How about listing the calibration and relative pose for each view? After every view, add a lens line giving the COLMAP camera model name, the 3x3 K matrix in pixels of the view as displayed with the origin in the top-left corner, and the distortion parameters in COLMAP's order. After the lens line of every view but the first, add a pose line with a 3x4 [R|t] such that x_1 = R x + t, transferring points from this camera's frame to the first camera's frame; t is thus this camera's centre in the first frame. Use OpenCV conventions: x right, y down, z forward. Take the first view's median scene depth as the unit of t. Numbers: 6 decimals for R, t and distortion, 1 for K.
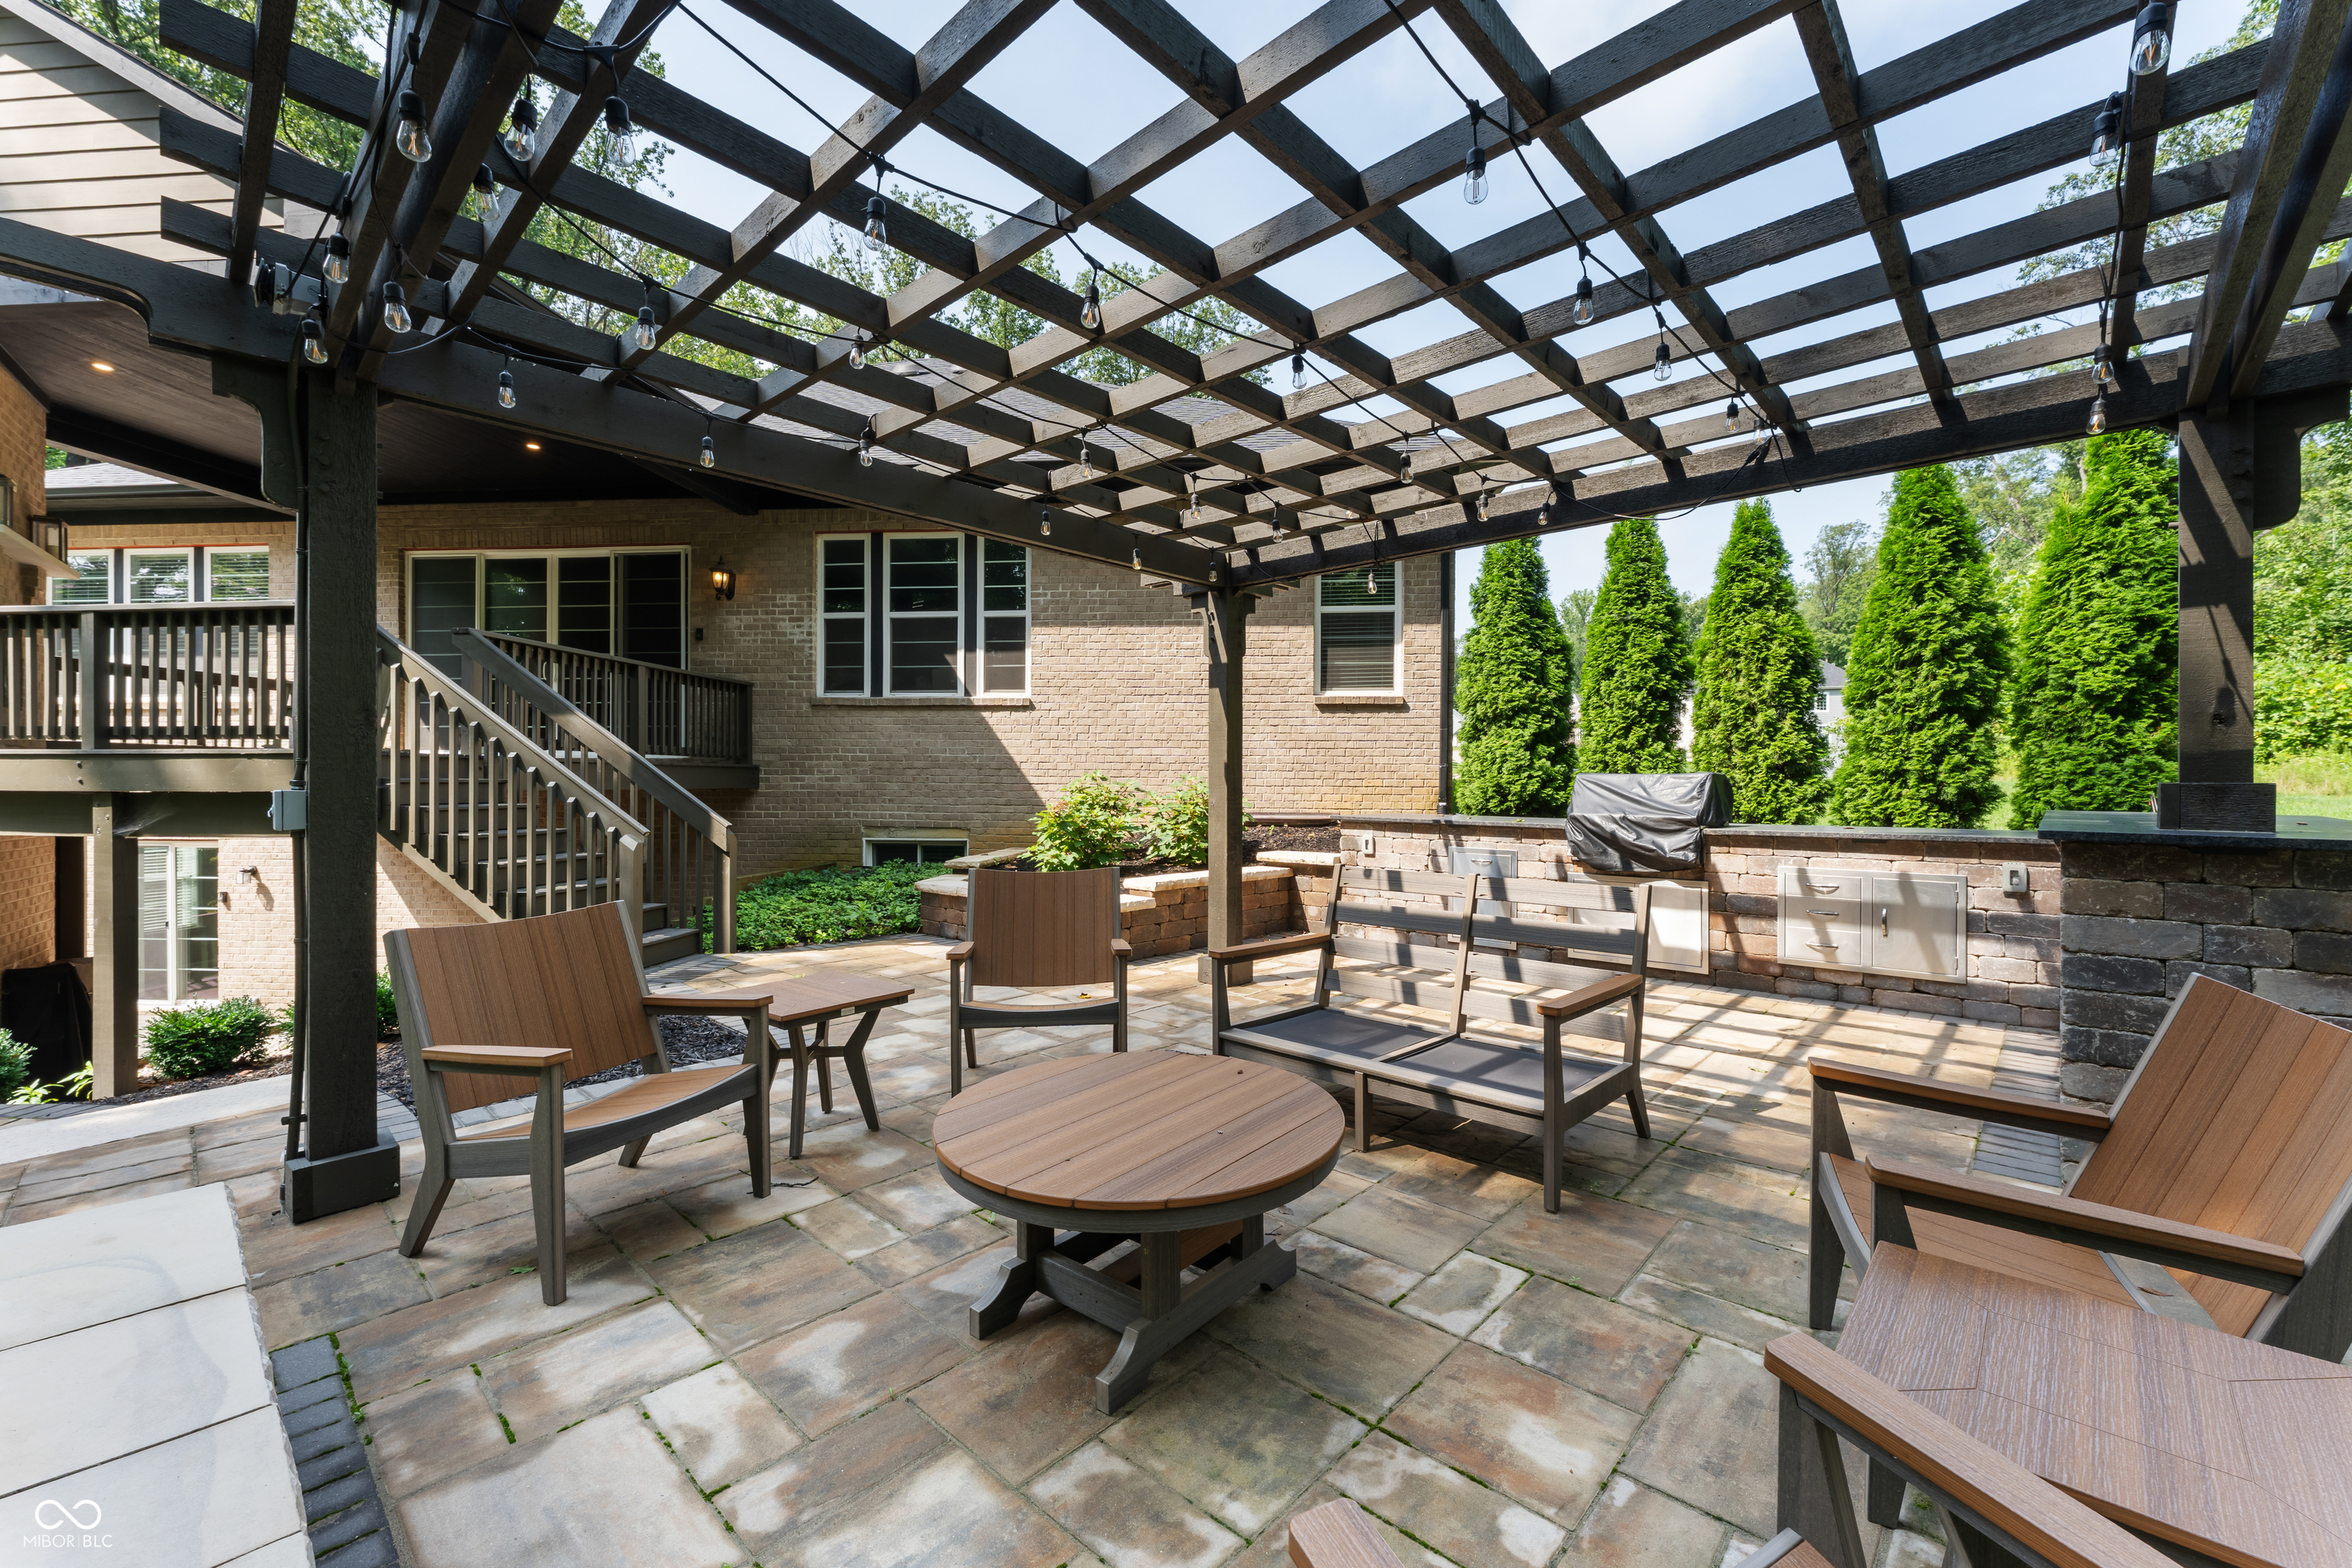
lens RADIAL K [[974.8, 0, 1166.4], [0, 974.8, 780.3], [0, 0, 1]] dist [0.004011, -0.000893]
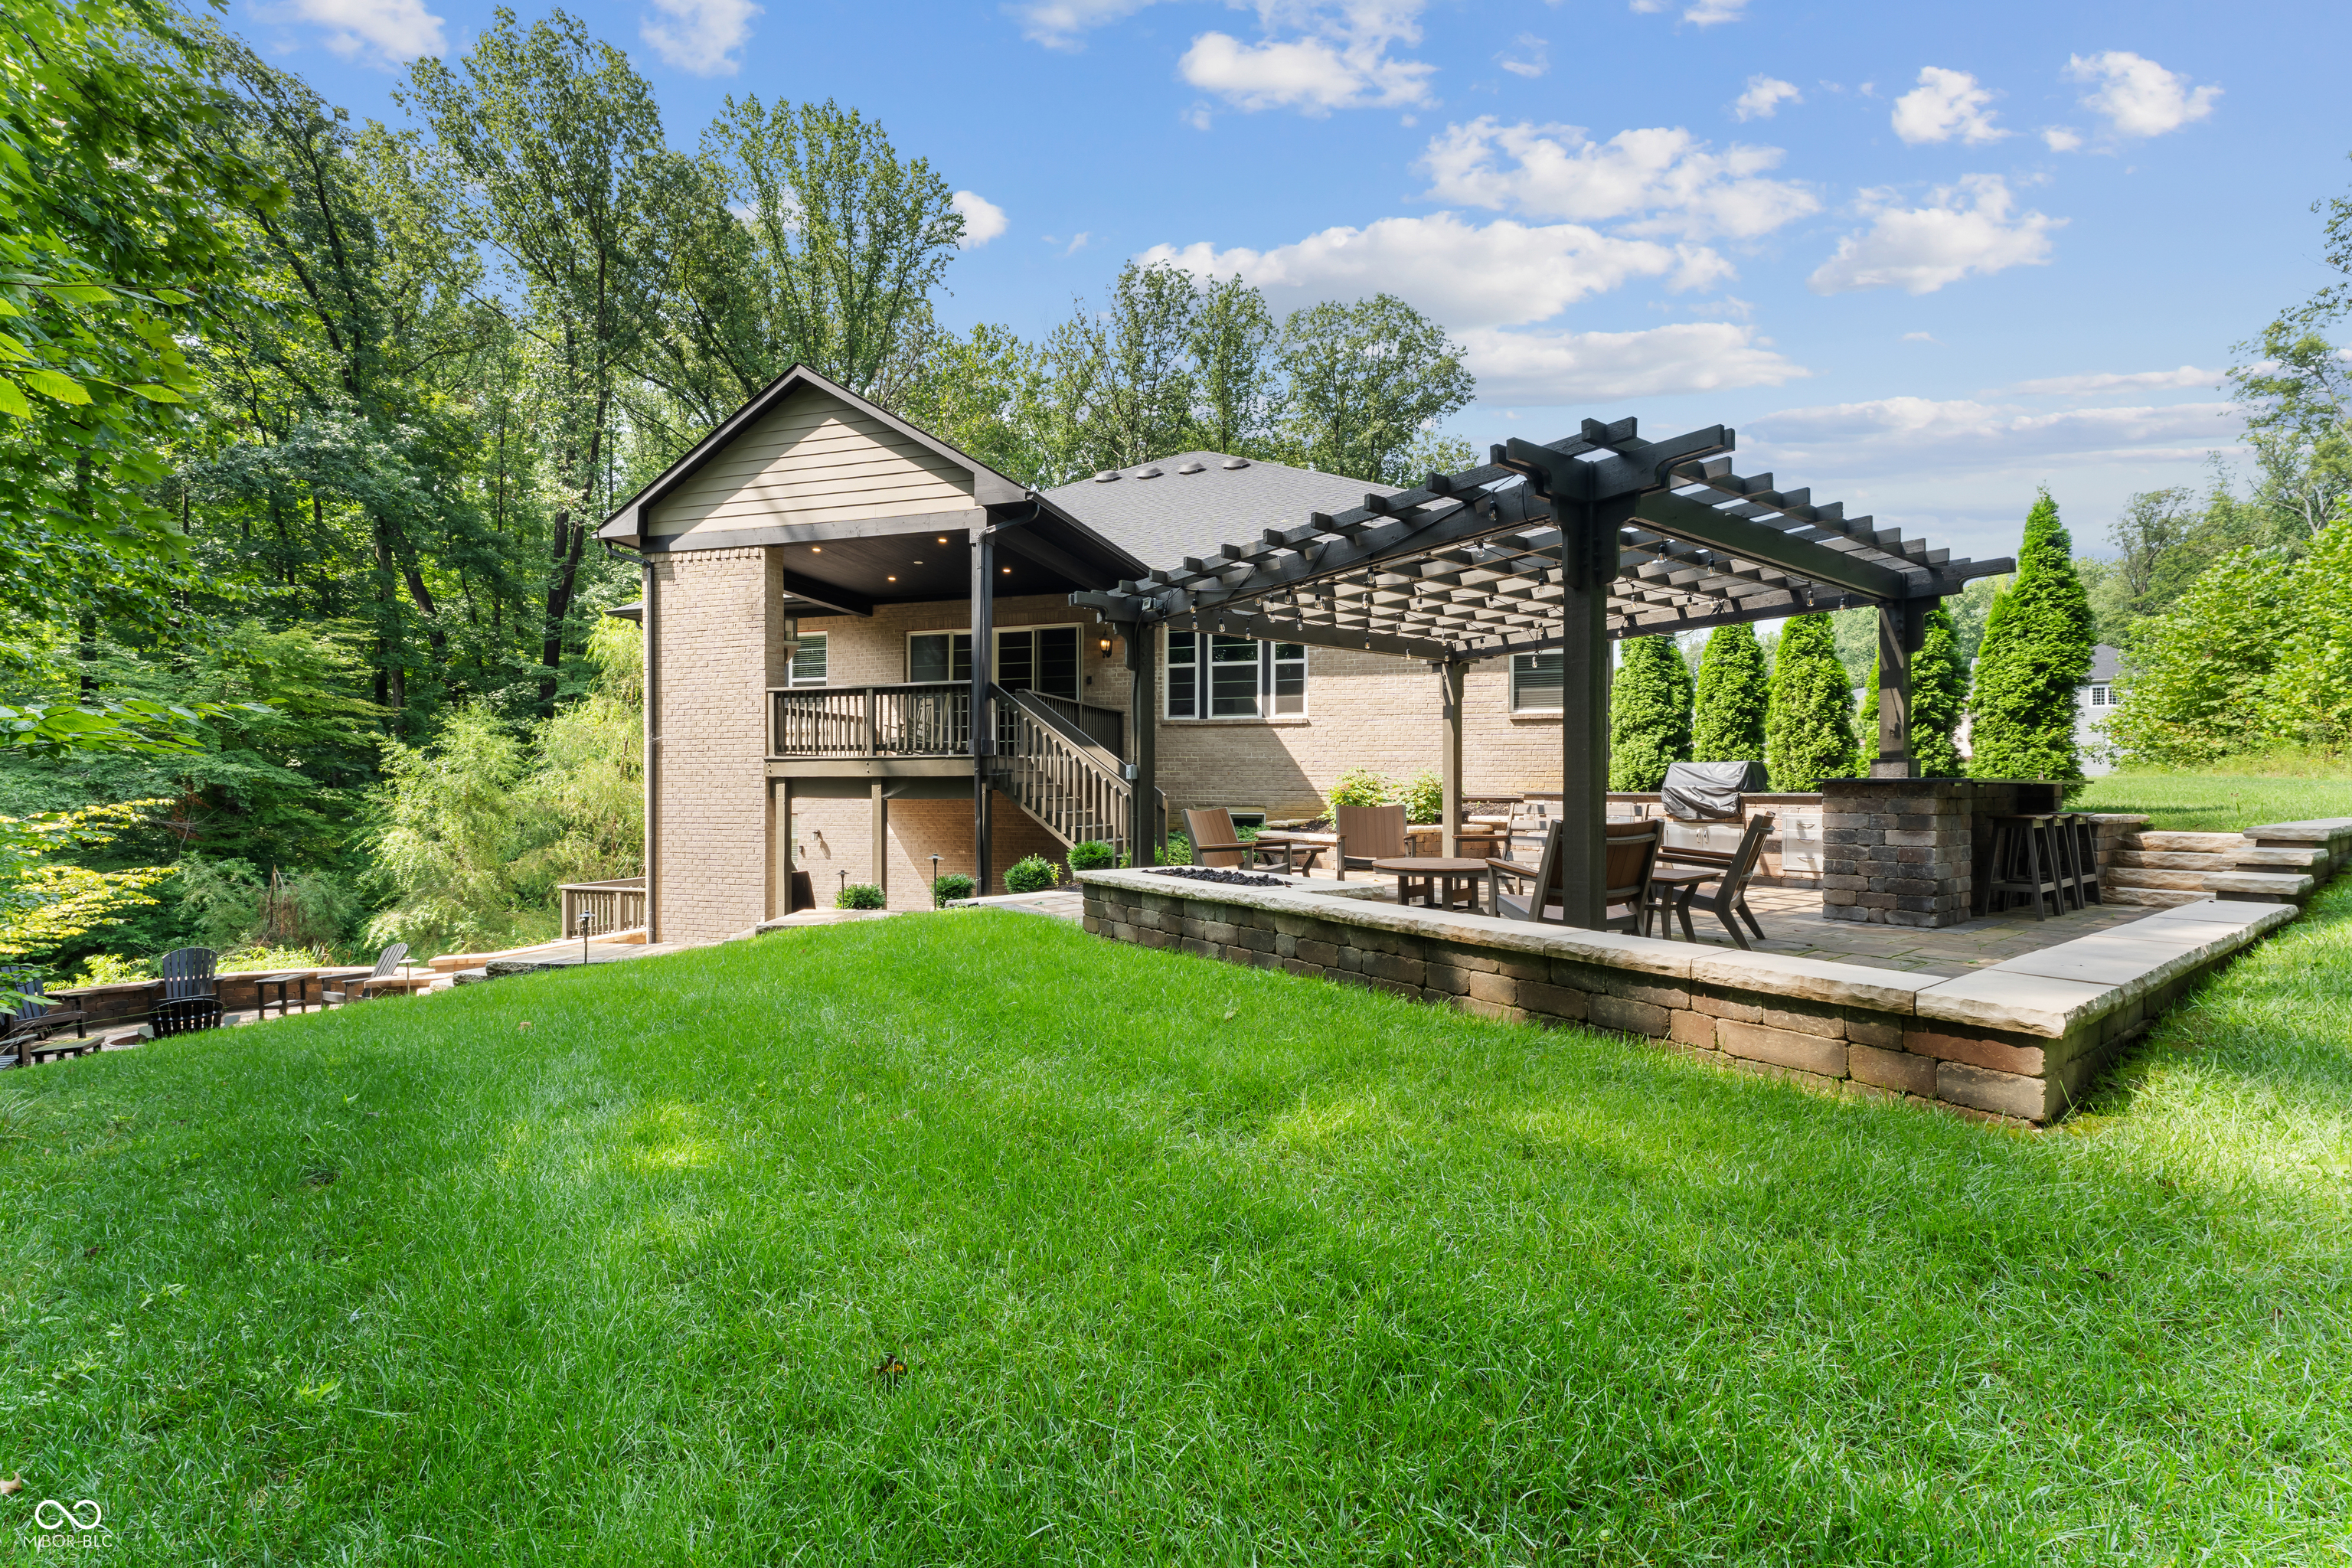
lens RADIAL K [[974.8, 0, 1156.0], [0, 974.8, 793.4], [0, 0, 1]] dist [0.004011, -0.000893]
pose [[0.978704, -0.000679, -0.205277, -0.087692], [0.002024, 0.999978, 0.006342, 0.029847], [0.205268, -0.006623, 0.978683, -0.722555]]
